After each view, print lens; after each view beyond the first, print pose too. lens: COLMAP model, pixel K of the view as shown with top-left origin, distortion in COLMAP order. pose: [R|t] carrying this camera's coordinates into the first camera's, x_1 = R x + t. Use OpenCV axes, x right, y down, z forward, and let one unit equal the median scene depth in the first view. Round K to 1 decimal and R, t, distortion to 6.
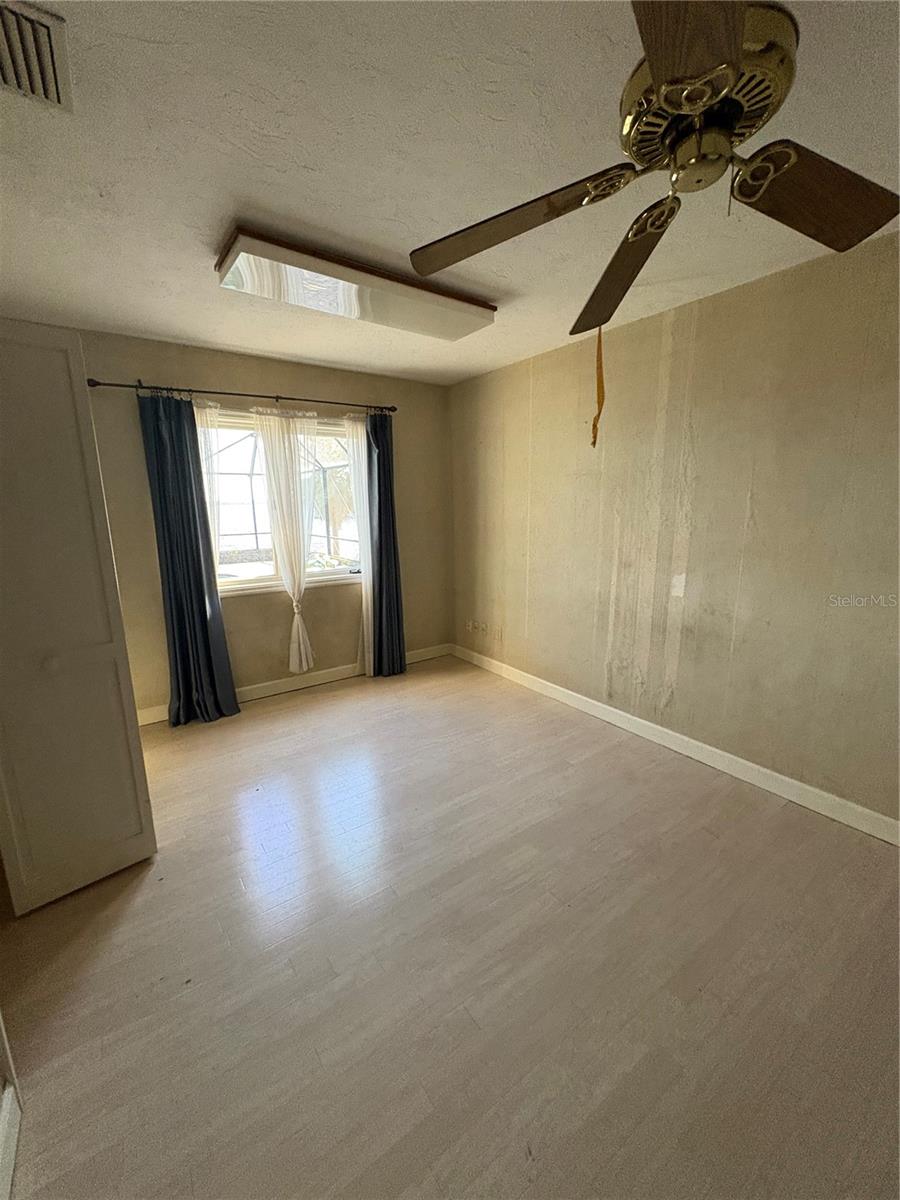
lens RADIAL K [[479.2, 0, 446.7], [0, 479.2, 601.1], [0, 0, 1]] dist [0.011056, 0.000694]
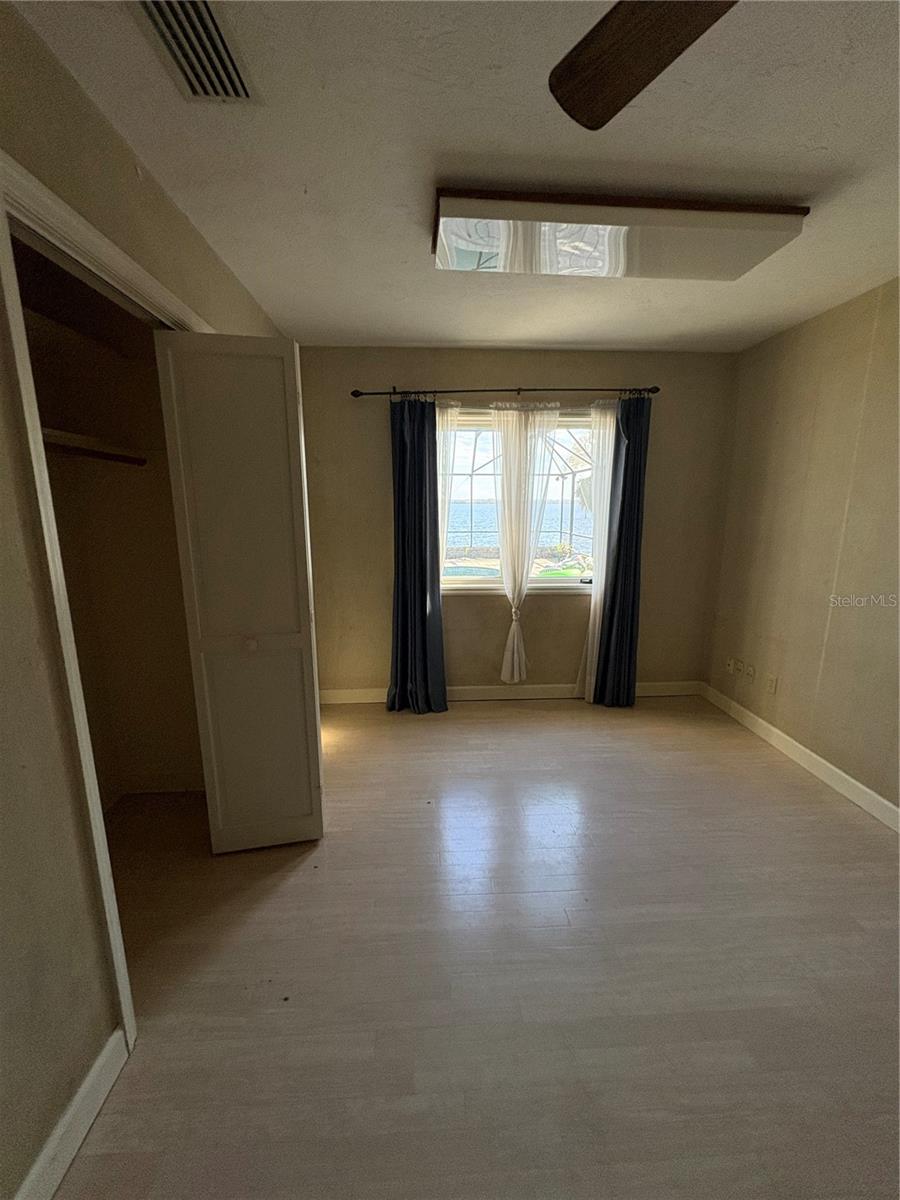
lens RADIAL K [[479.2, 0, 454.3], [0, 479.2, 600.5], [0, 0, 1]] dist [0.011056, 0.000694]
pose [[0.852081, 0.116476, -0.510285, 0.064077], [-0.117089, 0.992636, 0.031060, -0.029054], [0.510145, 0.033283, 0.859444, 0.137749]]
